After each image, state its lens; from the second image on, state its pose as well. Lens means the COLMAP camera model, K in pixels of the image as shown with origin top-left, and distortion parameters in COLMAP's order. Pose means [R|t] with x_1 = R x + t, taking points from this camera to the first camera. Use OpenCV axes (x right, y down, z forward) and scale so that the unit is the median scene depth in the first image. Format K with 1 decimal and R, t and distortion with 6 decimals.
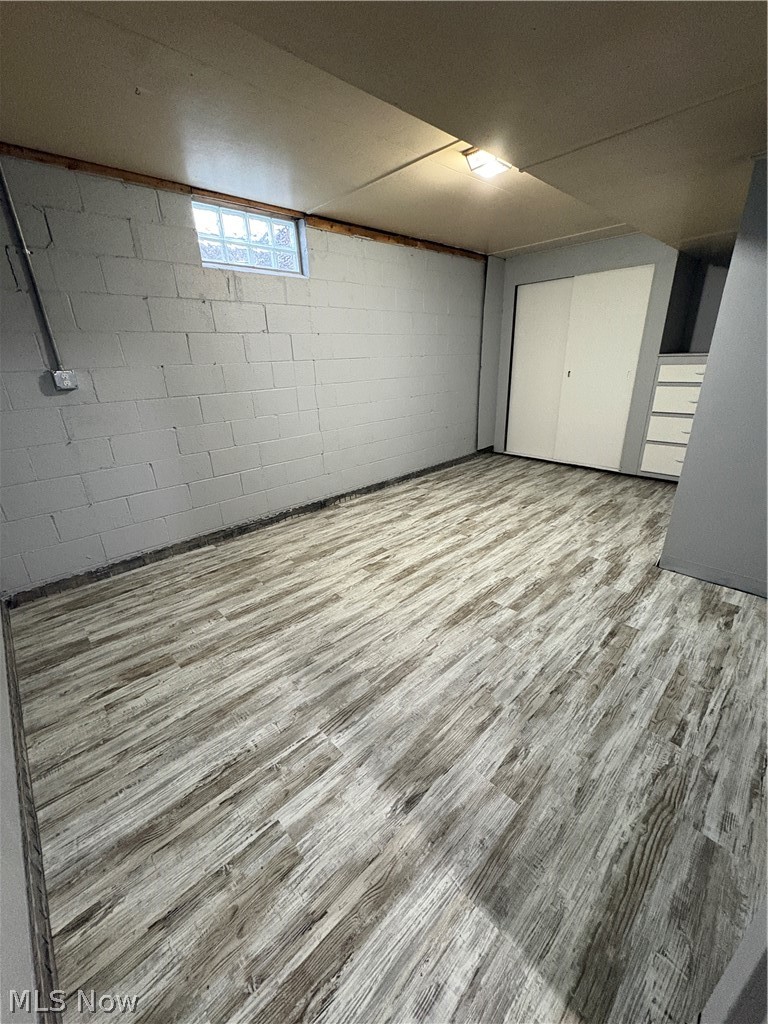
lens RADIAL K [[409.3, 0, 380.1], [0, 409.3, 511.3], [0, 0, 1]] dist [-0.001996, 0.000352]
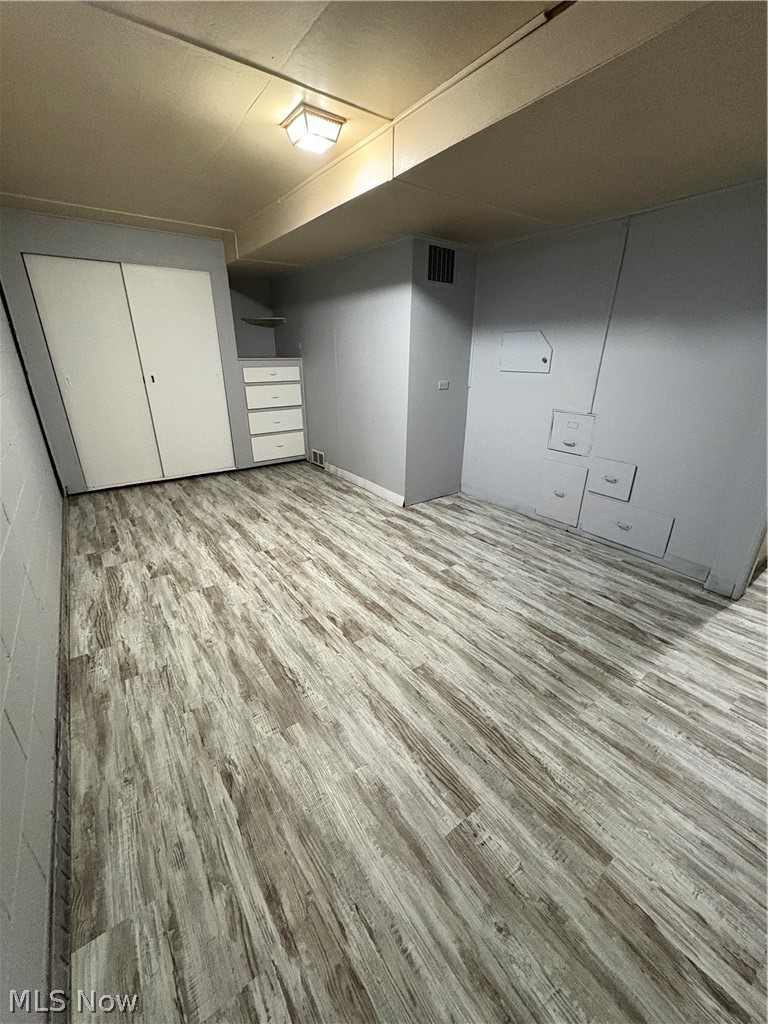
lens RADIAL K [[409.3, 0, 390.6], [0, 409.3, 507.7], [0, 0, 1]] dist [-0.001996, 0.000352]
pose [[0.119036, -0.322254, 0.939139, -0.630409], [0.345430, 0.900218, 0.265116, -0.241505], [-0.930864, 0.292849, 0.218474, 0.696157]]
